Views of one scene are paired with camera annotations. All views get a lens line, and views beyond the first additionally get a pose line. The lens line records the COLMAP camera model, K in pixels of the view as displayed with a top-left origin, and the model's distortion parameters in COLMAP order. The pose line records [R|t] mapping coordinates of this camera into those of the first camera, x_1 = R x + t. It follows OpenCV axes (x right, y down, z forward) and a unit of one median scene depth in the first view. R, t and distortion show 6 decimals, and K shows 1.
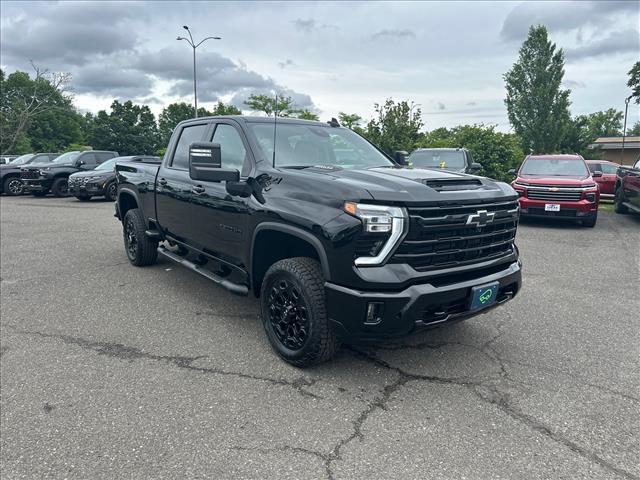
lens RADIAL K [[448.7, 0, 321.5], [0, 448.7, 239.9], [0, 0, 1]] dist [0.064307, -0.087382]
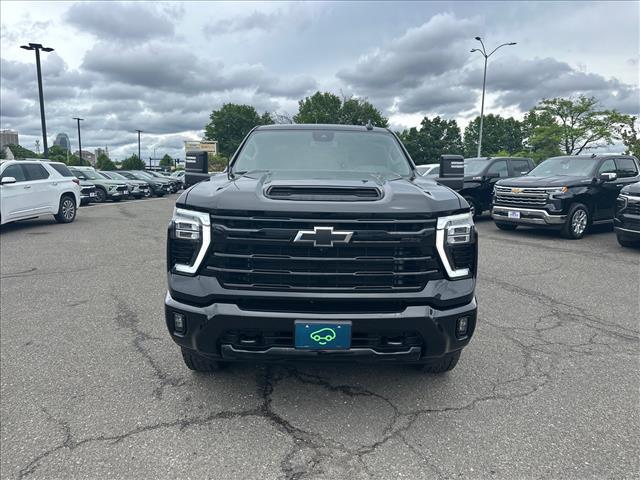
lens RADIAL K [[448.7, 0, 321.5], [0, 448.7, 239.9], [0, 0, 1]] dist [0.064307, -0.087382]
pose [[0.792213, 0.092030, -0.603265, 0.832799], [-0.107938, 0.994108, 0.009910, -0.049950], [0.600623, 0.057264, 0.797479, 0.376482]]
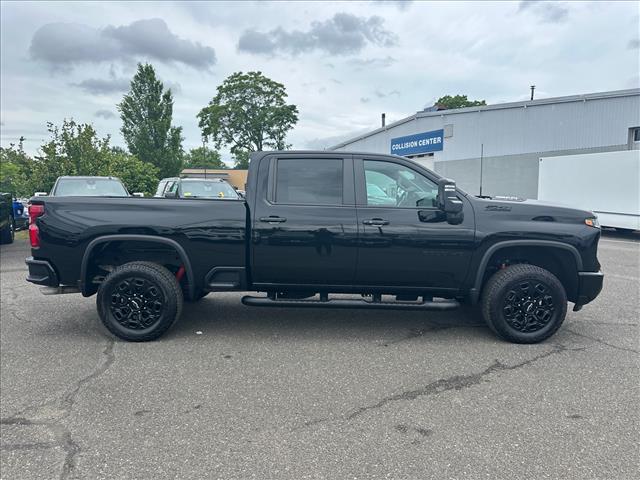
lens RADIAL K [[448.7, 0, 321.5], [0, 448.7, 239.9], [0, 0, 1]] dist [0.064307, -0.087382]
pose [[0.607061, -0.092872, 0.789209, -1.661514], [0.139464, 0.990184, 0.009247, -0.145958], [-0.782321, 0.104453, 0.614055, 0.688232]]
